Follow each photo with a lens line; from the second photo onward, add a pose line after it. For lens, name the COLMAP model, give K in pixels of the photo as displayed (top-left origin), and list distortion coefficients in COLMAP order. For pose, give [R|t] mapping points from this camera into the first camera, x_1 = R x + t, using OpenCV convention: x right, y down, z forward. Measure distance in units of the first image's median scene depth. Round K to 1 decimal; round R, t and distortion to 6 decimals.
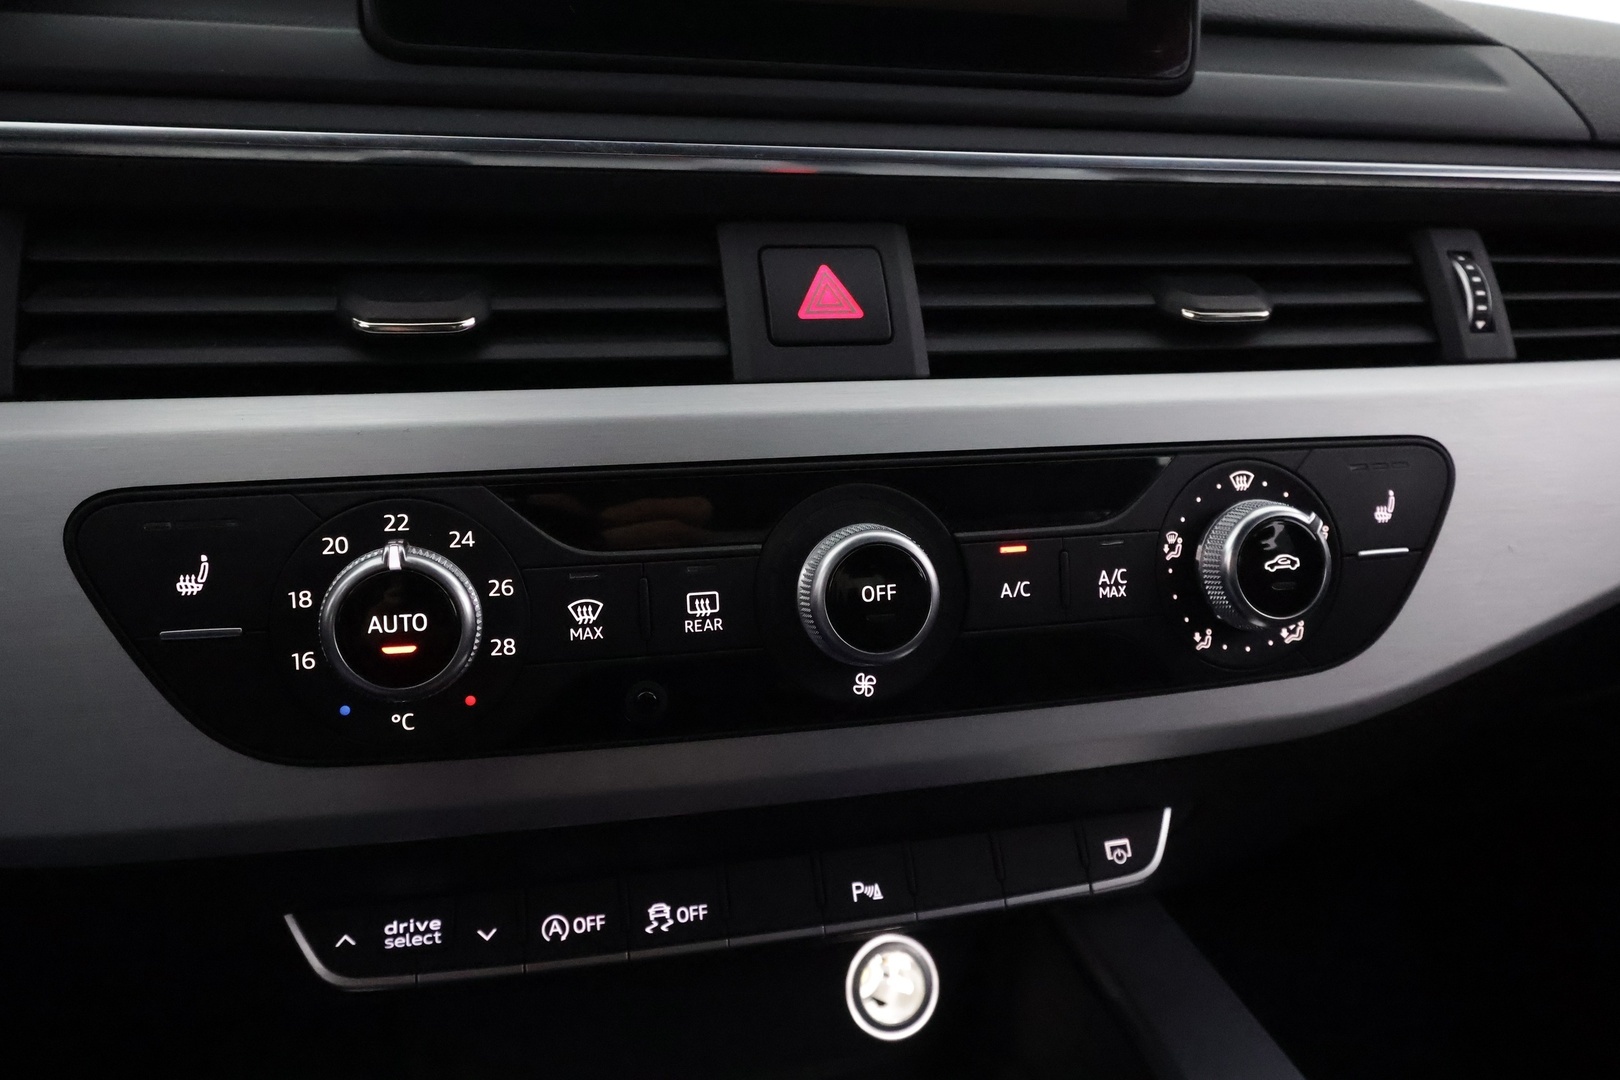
lens RADIAL K [[1308.0, 0, 846.1], [0, 1308.0, 534.9], [0, 0, 1]] dist [-0.008283, 0.009027]
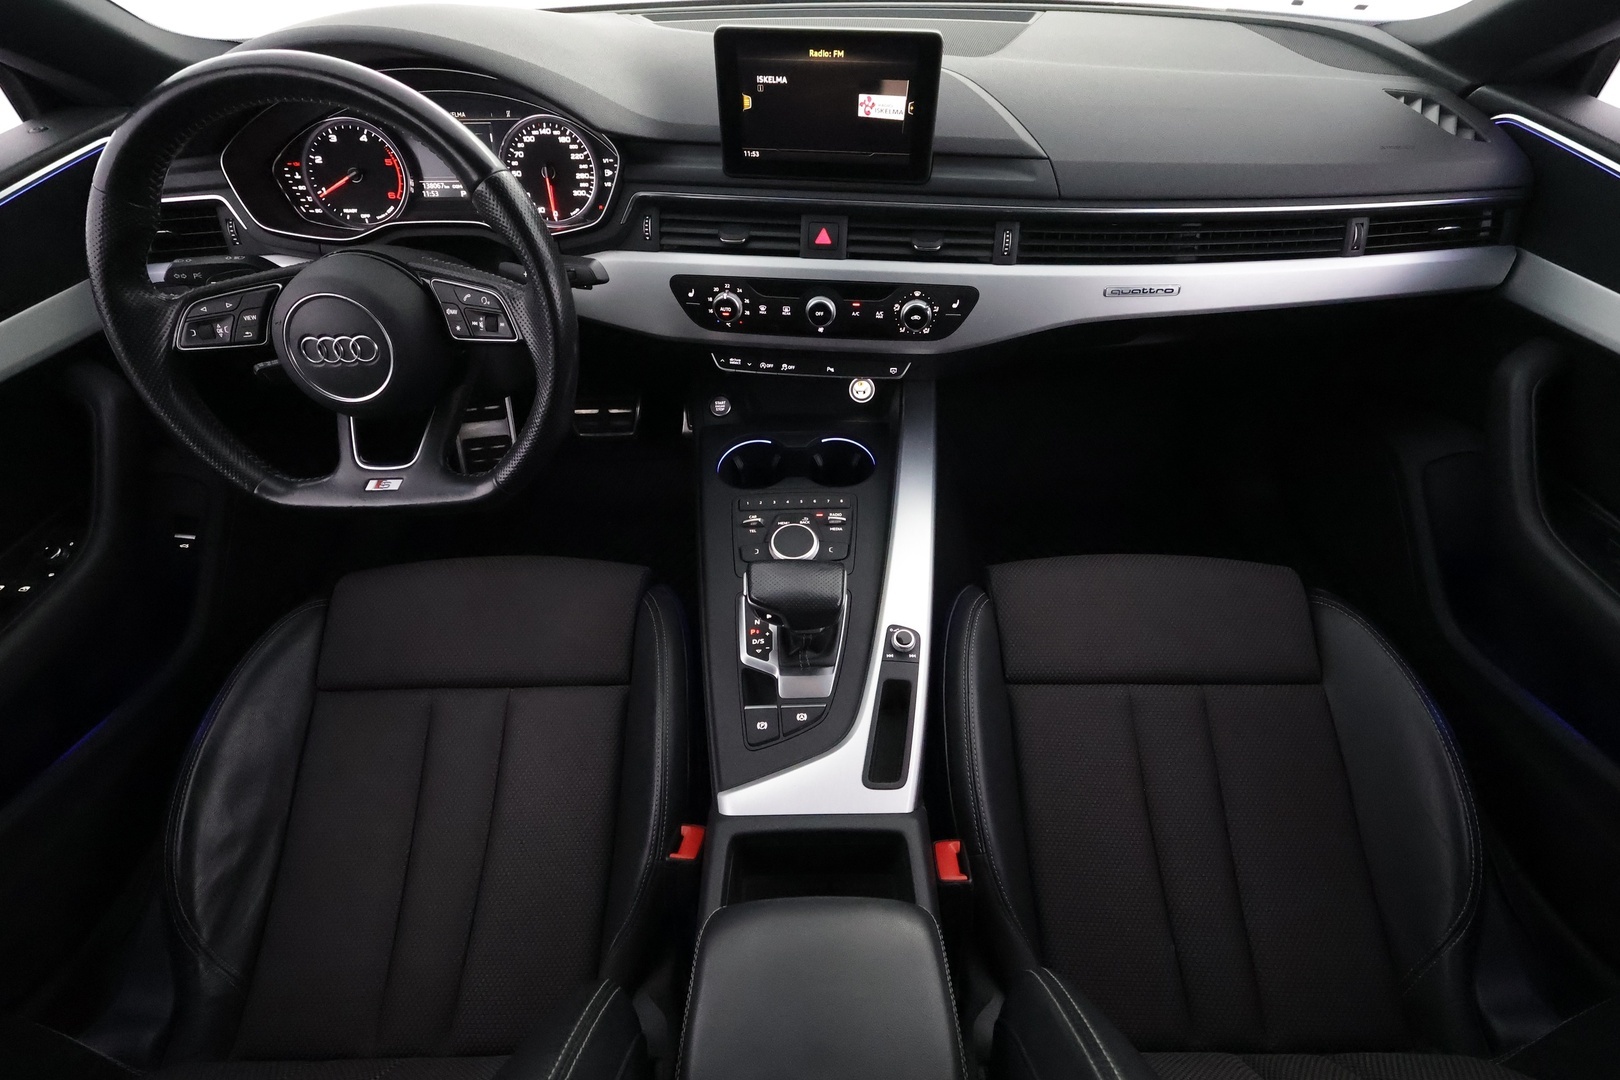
lens RADIAL K [[743.5, 0, 810.0], [0, 743.5, 540.0], [0, 0, 1]] dist [0.000243, 0.000049]
pose [[0.928024, 0.255070, -0.271497, 0.852808], [-0.062486, 0.825071, 0.561563, -0.722284], [0.367243, -0.504180, 0.781624, -1.408078]]
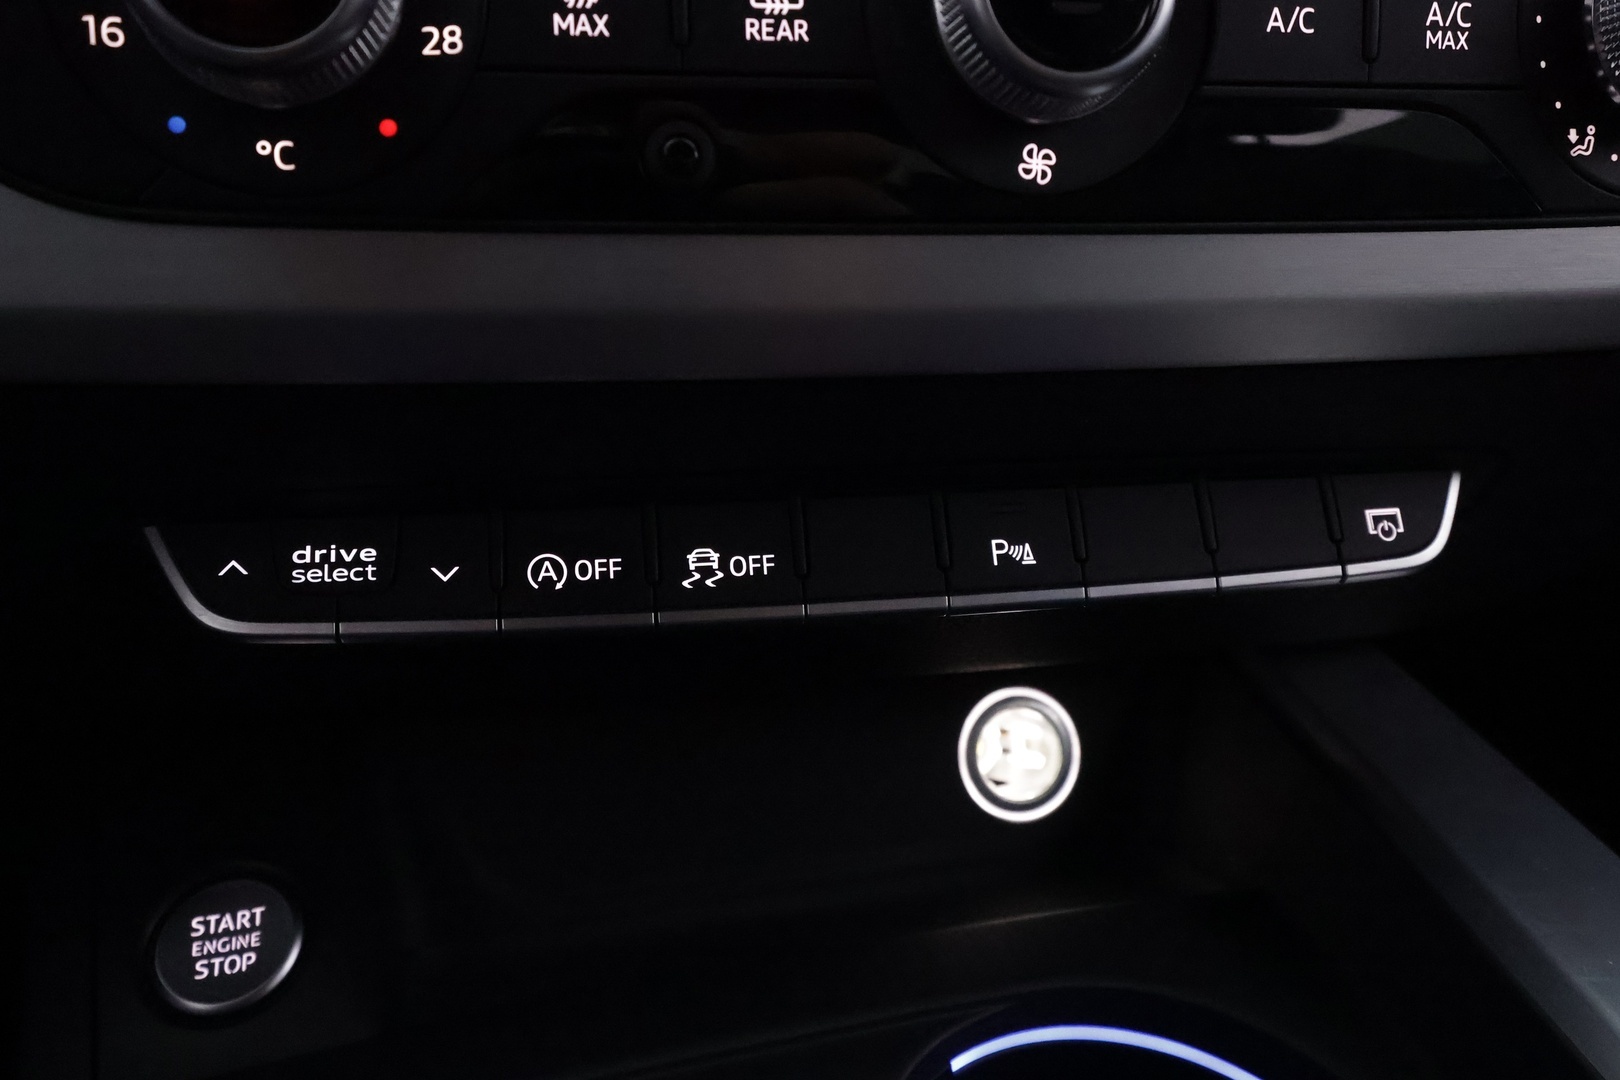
lens RADIAL K [[1308.0, 0, 846.1], [0, 1308.0, 534.9], [0, 0, 1]] dist [-0.008283, 0.009027]
pose [[0.997440, 0.031903, -0.063992, -0.028793], [-0.026753, 0.996454, 0.079778, 0.229445], [0.066310, -0.077862, 0.994756, 0.354537]]
